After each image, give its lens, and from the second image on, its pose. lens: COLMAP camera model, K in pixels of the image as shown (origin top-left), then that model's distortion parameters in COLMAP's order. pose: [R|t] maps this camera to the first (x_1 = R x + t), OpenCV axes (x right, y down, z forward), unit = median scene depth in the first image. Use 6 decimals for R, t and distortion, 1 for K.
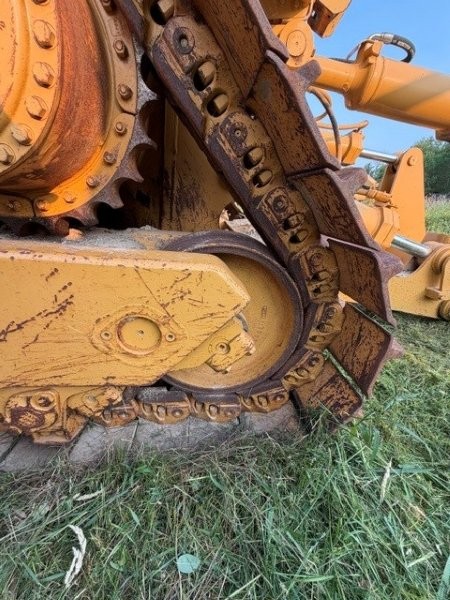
lens RADIAL K [[237.4, 0, 225.6], [0, 237.4, 297.5], [0, 0, 1]] dist [0.000683, -0.000252]
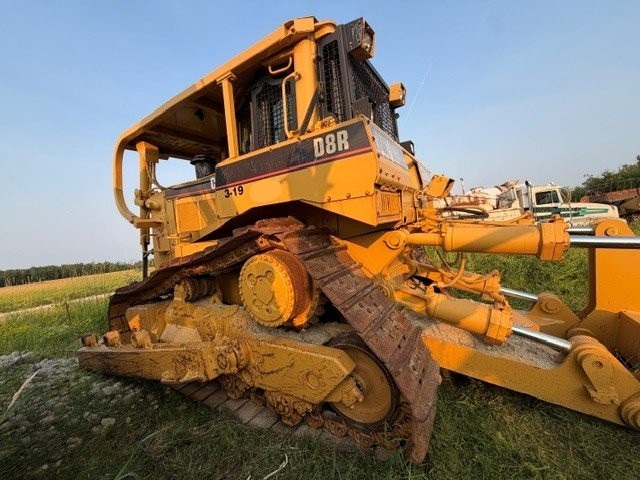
lens RADIAL K [[253.2, 0, 320.0], [0, 253.2, 240.0], [0, 0, 1]] dist [0.000683, -0.000252]
pose [[0.784558, -0.126626, -0.606988, 1.418055], [-0.077846, 0.951065, -0.299024, -0.434997], [0.615150, 0.281853, 0.736308, -1.294983]]
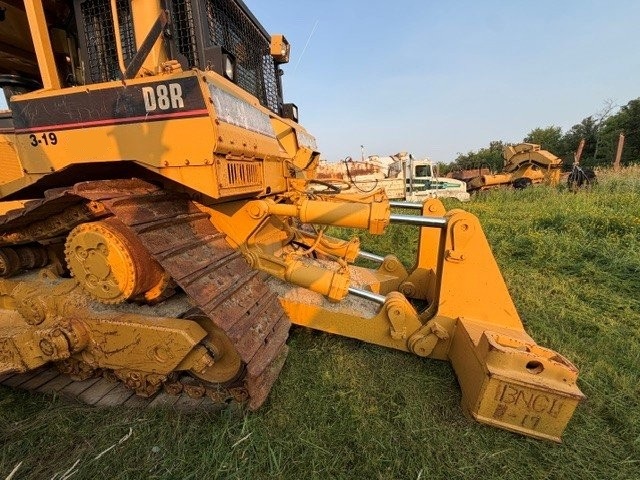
lens RADIAL K [[253.2, 0, 320.0], [0, 253.2, 240.0], [0, 0, 1]] dist [0.000683, -0.000252]
pose [[0.943152, -0.031514, -0.330864, 1.947089], [-0.021612, 0.987573, -0.155670, -0.593187], [0.331658, 0.153972, 0.930750, -1.042509]]
